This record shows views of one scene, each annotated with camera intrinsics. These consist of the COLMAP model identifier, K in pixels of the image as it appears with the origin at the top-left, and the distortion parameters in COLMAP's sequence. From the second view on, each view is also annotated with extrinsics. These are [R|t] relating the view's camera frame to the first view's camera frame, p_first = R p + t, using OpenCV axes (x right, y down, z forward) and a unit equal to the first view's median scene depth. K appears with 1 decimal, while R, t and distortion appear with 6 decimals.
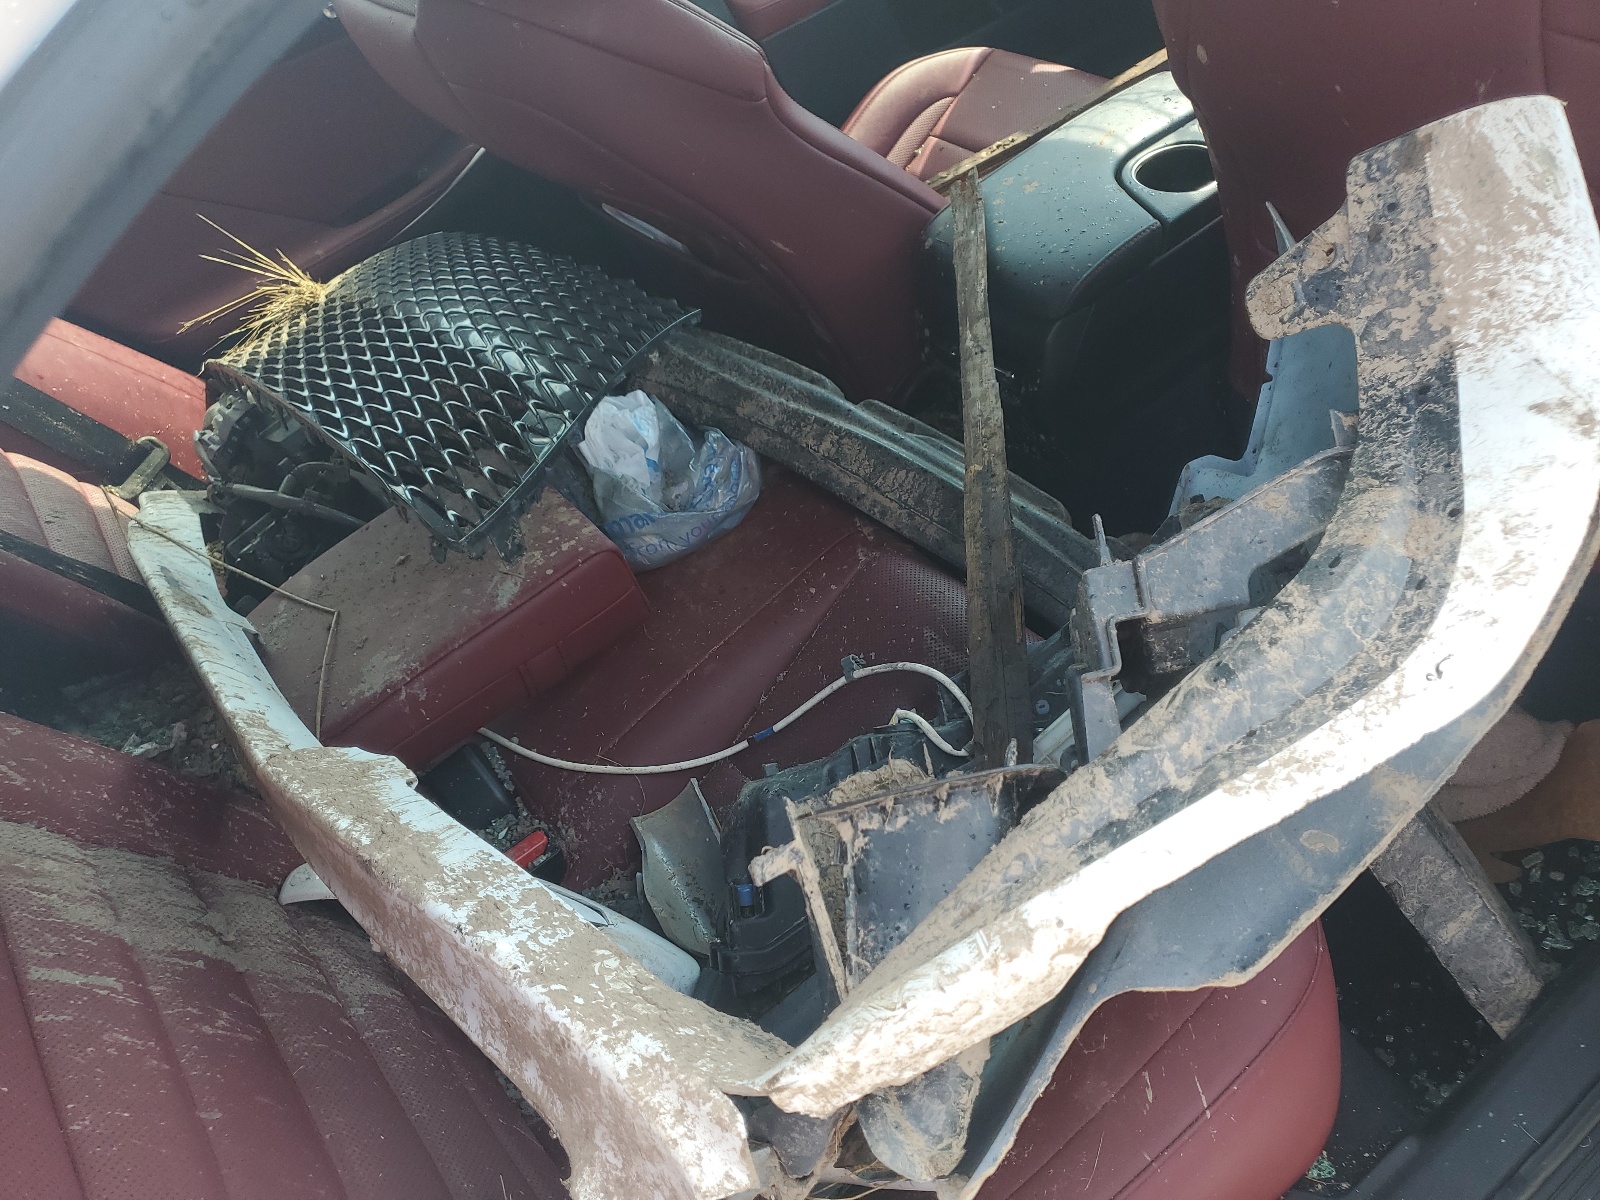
lens RADIAL K [[1211.2, 0, 800.0], [0, 1211.2, 600.0], [0, 0, 1]] dist [0.007898, 0.008743]
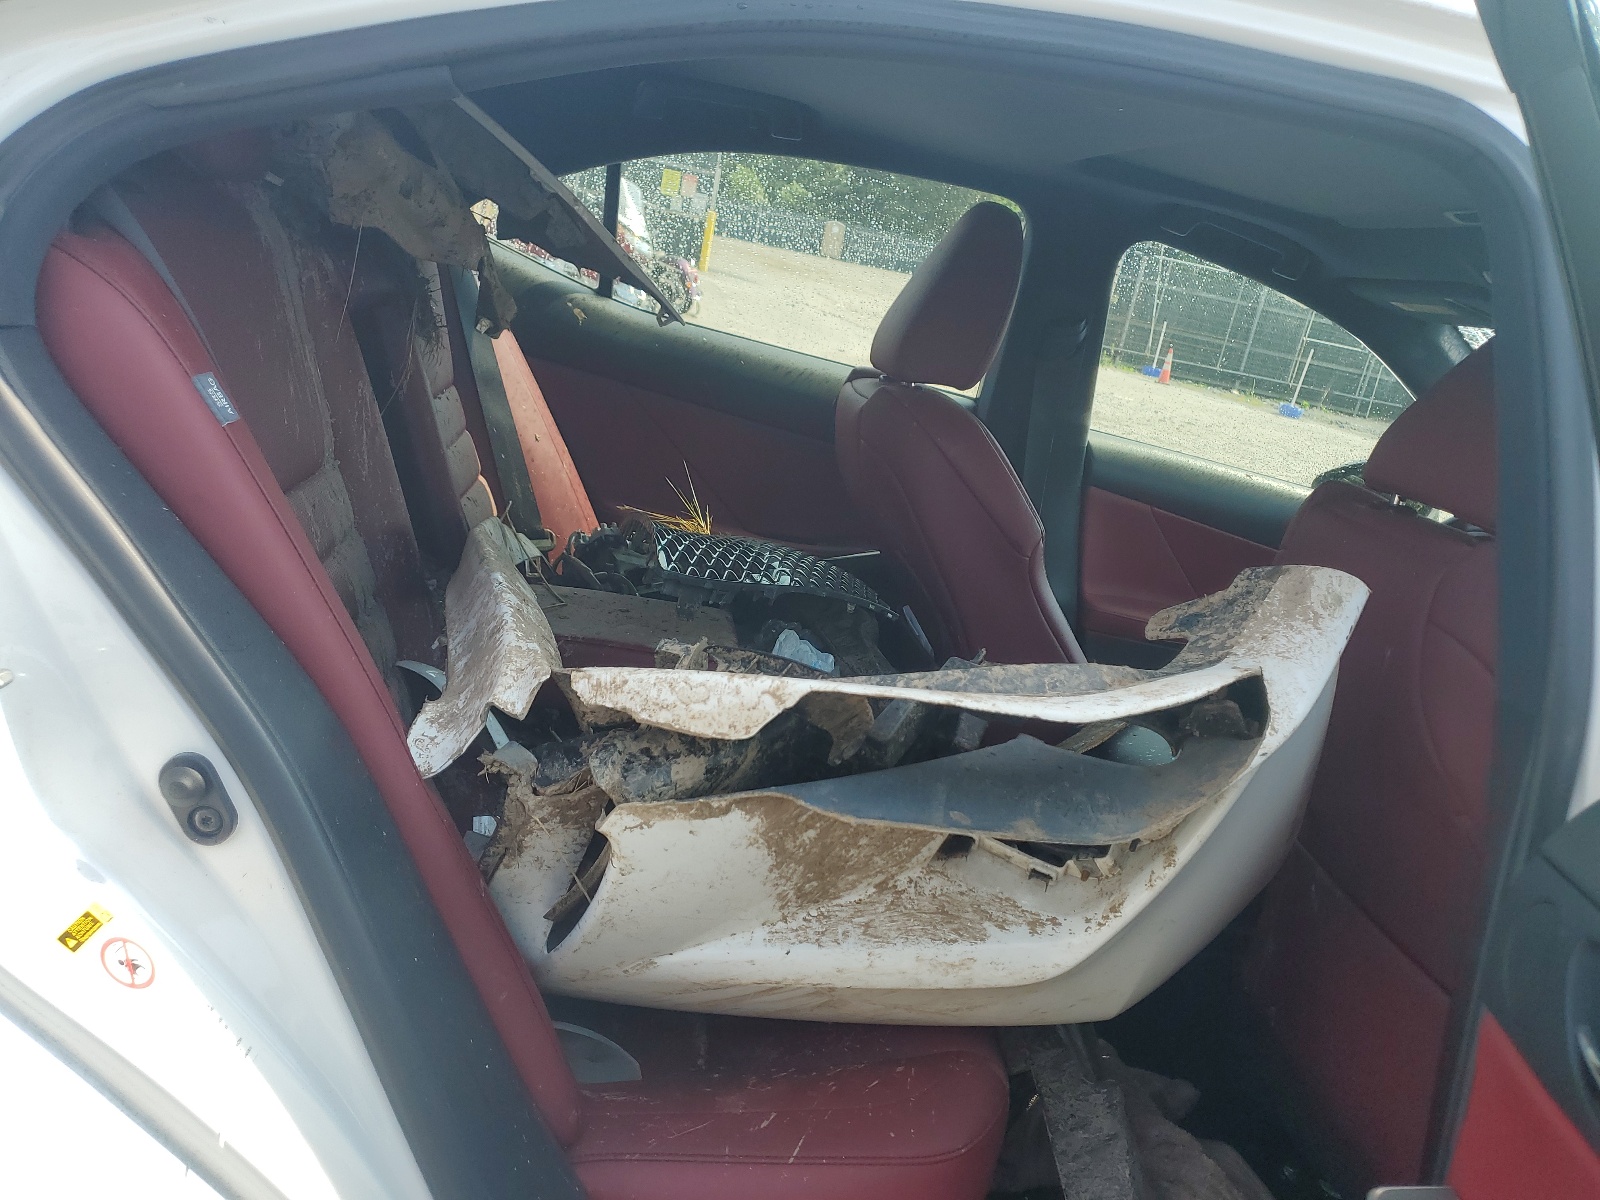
lens RADIAL K [[1211.2, 0, 800.0], [0, 1211.2, 600.0], [0, 0, 1]] dist [0.007898, 0.008743]
pose [[0.746049, 0.539352, -0.390525, 0.682464], [-0.665341, 0.627602, -0.404274, 0.710939], [0.027048, 0.561441, 0.827075, -0.307611]]
